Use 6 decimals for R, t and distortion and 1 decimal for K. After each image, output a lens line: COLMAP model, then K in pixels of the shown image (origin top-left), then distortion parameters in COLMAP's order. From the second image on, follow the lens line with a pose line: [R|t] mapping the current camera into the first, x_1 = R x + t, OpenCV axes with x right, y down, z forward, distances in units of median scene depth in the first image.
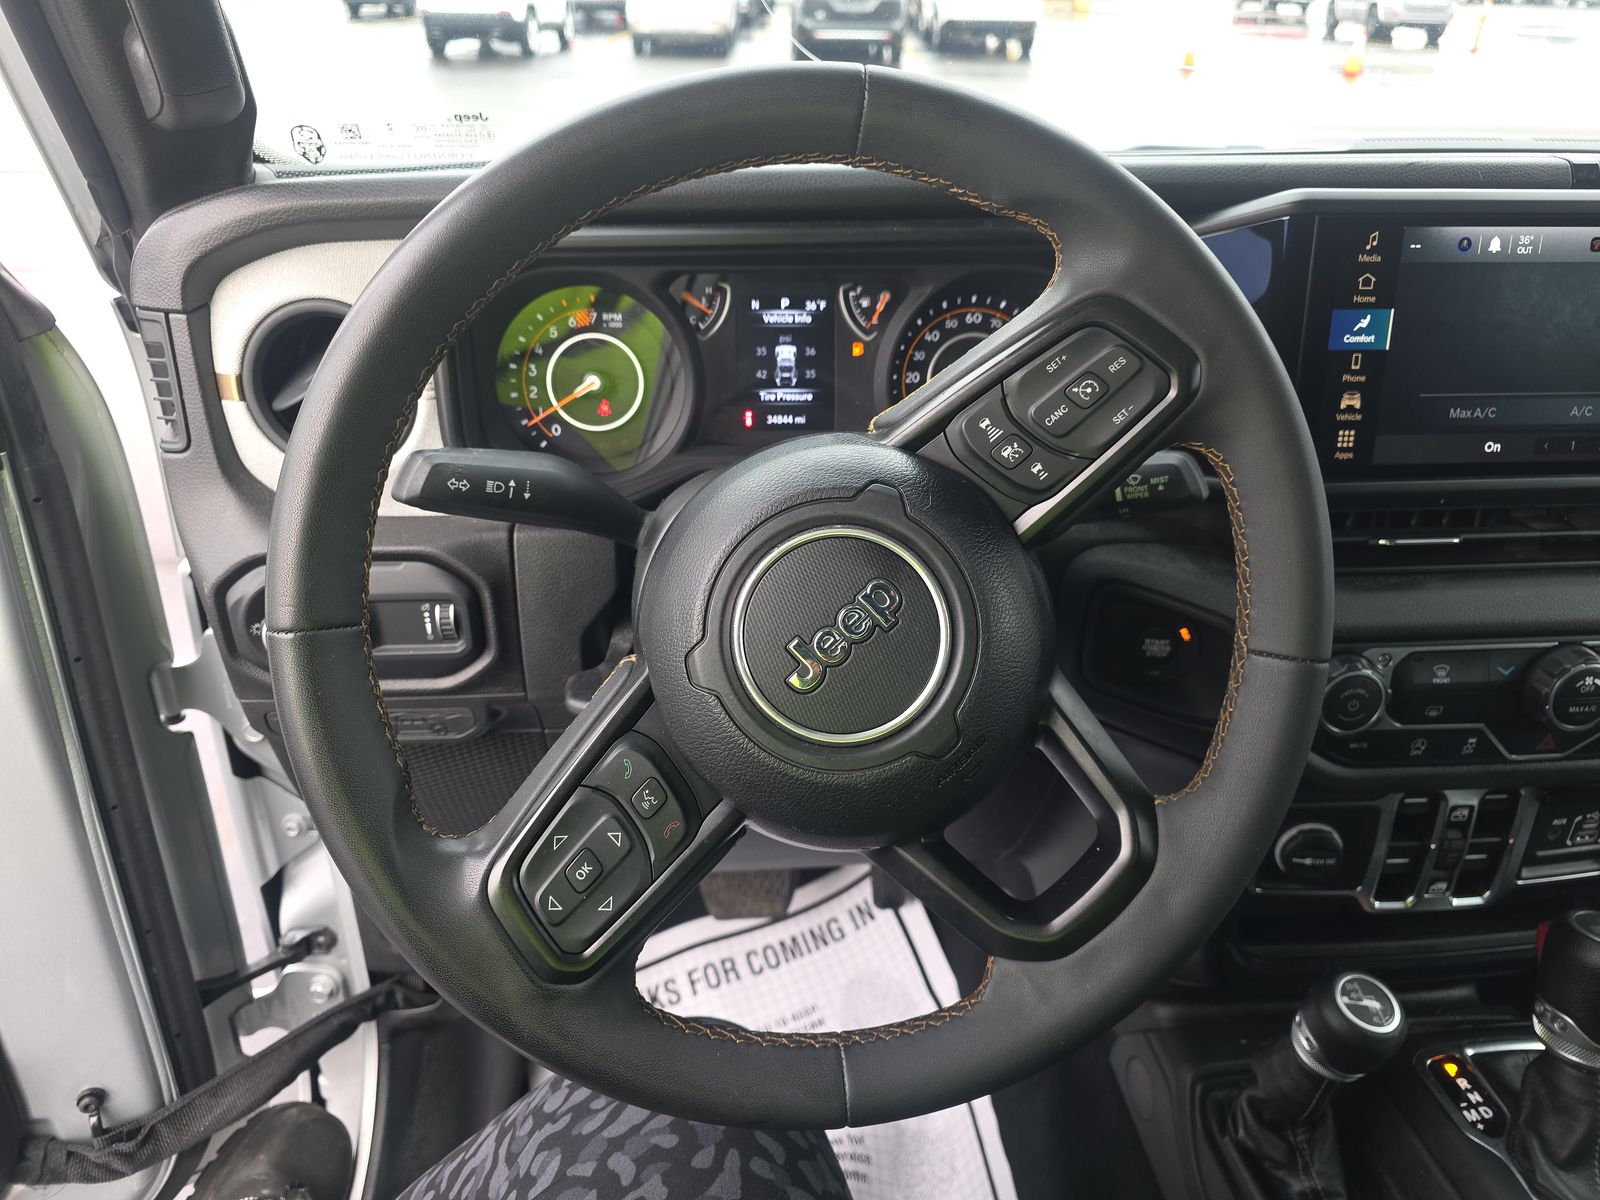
lens RADIAL K [[1078.6, 0, 800.0], [0, 1078.6, 600.0], [0, 0, 1]] dist [0.045083, -0.052558]
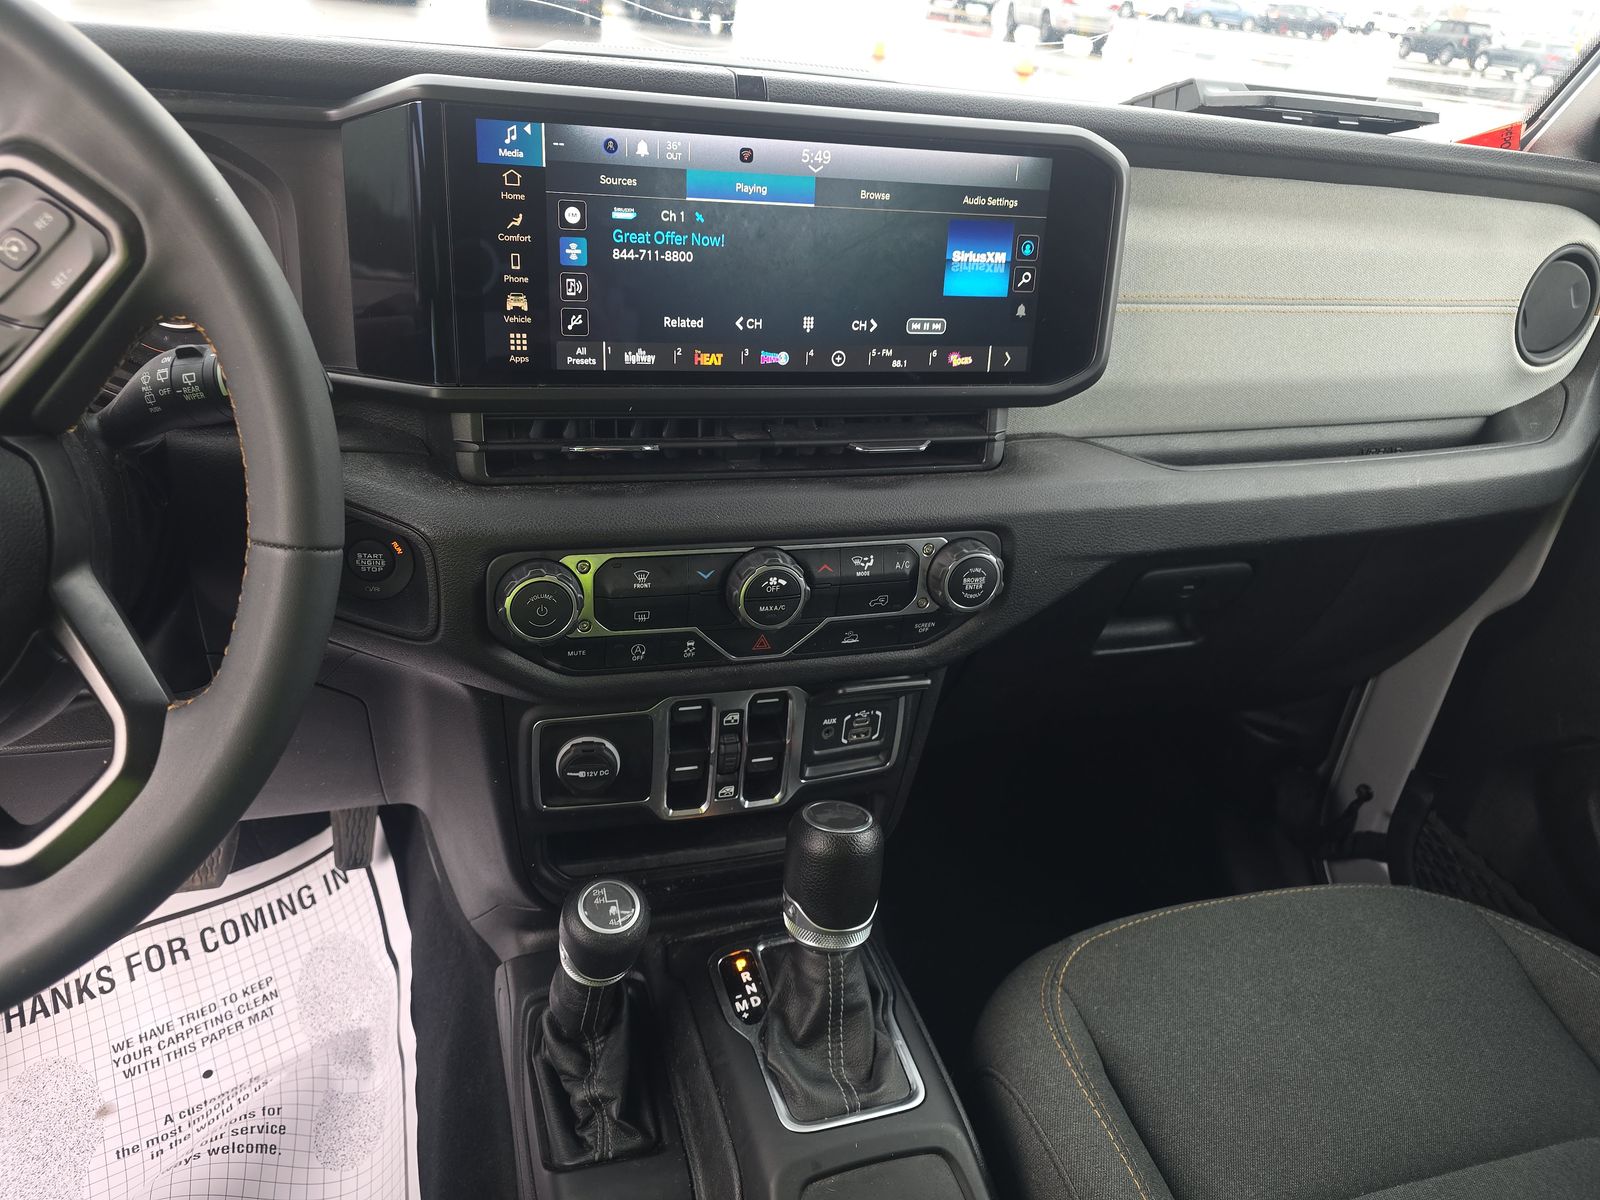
lens RADIAL K [[1063.9, 0, 800.0], [0, 1063.9, 600.0], [0, 0, 1]] dist [0.059261, -0.071887]
pose [[0.974210, -0.030206, 0.223611, 0.526587], [0.024838, 0.999333, 0.026781, 0.066697], [-0.224270, -0.020536, 0.974311, -0.011134]]
